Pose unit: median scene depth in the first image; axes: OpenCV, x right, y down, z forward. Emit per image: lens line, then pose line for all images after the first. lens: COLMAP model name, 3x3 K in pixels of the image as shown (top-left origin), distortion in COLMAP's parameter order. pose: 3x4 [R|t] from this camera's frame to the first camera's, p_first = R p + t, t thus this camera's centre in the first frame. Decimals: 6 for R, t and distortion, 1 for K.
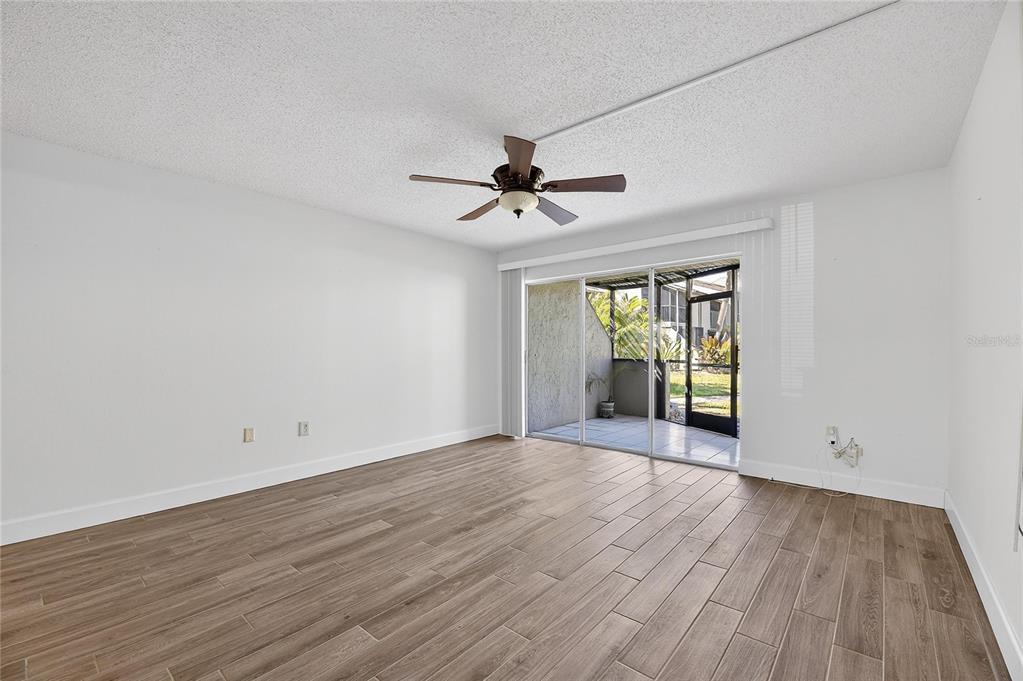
lens RADIAL K [[417.0, 0, 520.2], [0, 417.0, 347.9], [0, 0, 1]] dist [0.000180, -0.004472]
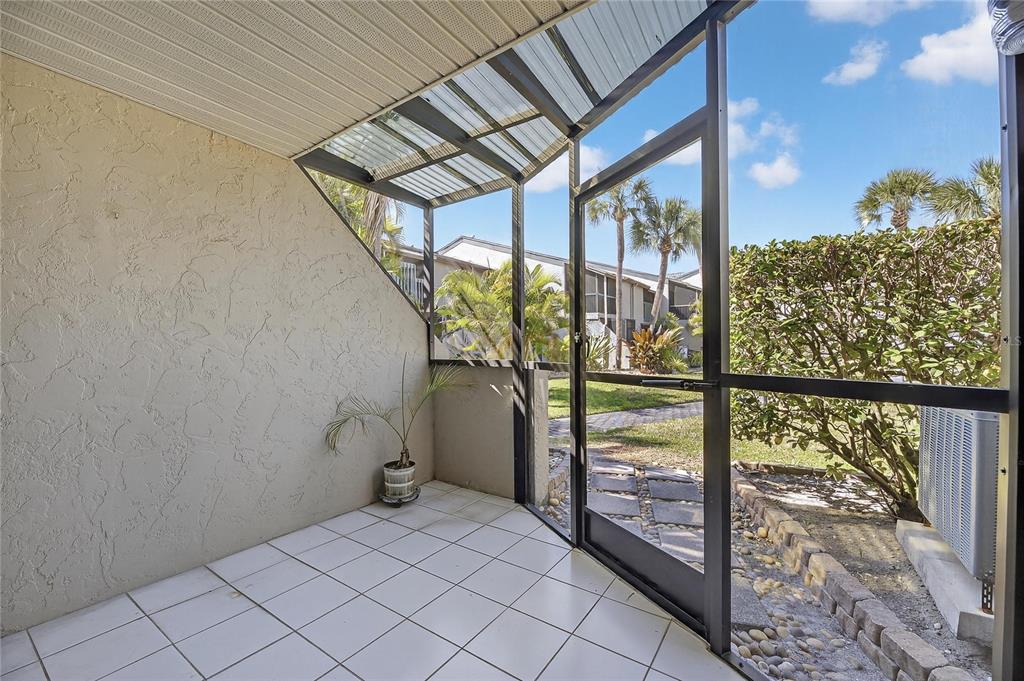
lens RADIAL K [[417.4, 0, 520.7], [0, 417.4, 347.9], [0, 0, 1]] dist [0.000180, -0.004472]
pose [[0.990457, -0.018030, 0.136639, 0.257157], [0.018408, 0.999829, -0.001502, 0.015435], [-0.136589, 0.004003, 0.990620, 0.540588]]
